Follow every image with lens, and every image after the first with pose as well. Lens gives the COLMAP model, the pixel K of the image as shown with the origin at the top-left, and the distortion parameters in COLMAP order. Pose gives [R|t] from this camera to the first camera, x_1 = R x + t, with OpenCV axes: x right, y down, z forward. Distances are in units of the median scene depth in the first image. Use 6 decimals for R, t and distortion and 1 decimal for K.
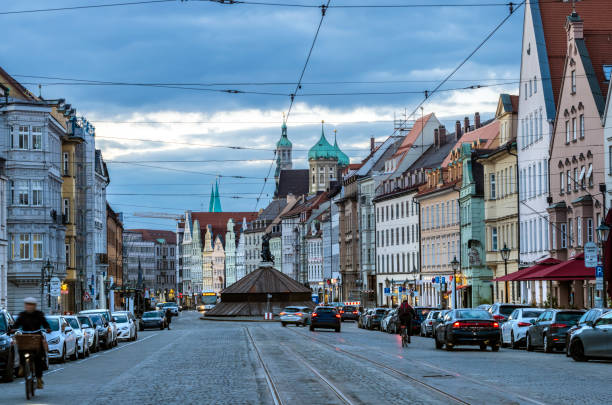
lens RADIAL K [[1440.0, 0, 306.0], [0, 1440.0, 202.5], [0, 0, 1]] dist [0.011964, 0.099143]
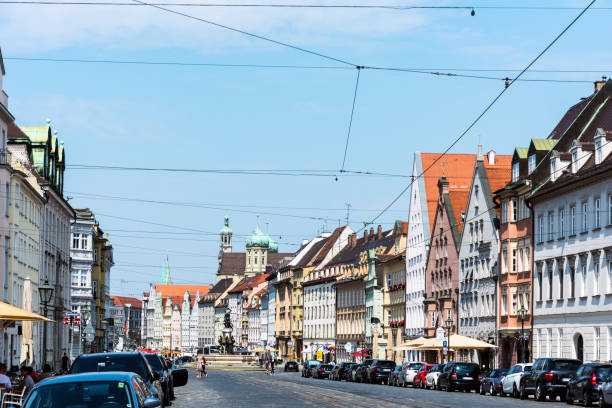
lens RADIAL K [[1166.4, 0, 306.0], [0, 1166.4, 204.0], [0, 0, 1]] dist [-0.309918, -0.044600]
pose [[0.997895, 0.033677, 0.055427, -0.014657], [-0.030092, 0.997477, -0.064294, -0.007621], [-0.057453, 0.062491, 0.996391, -0.114915]]
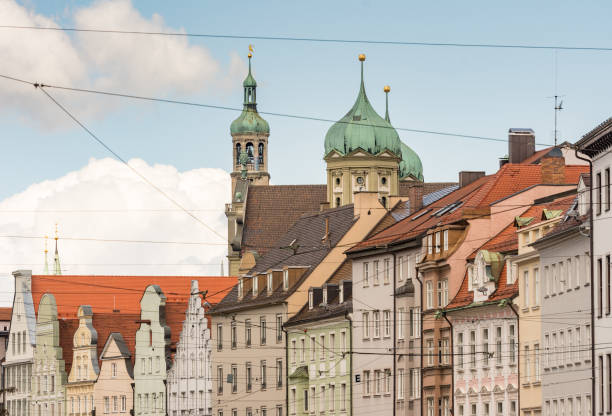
lens RADIAL K [[3331.6, 0, 306.0], [0, 3331.6, 208.0], [0, 0, 1]] dist [-0.097857, -2.129256]
pose [[0.999883, 0.006639, 0.013756, -0.066018], [-0.006254, 0.999593, -0.027835, 0.036681], [-0.013935, 0.027746, 0.999518, 0.493788]]
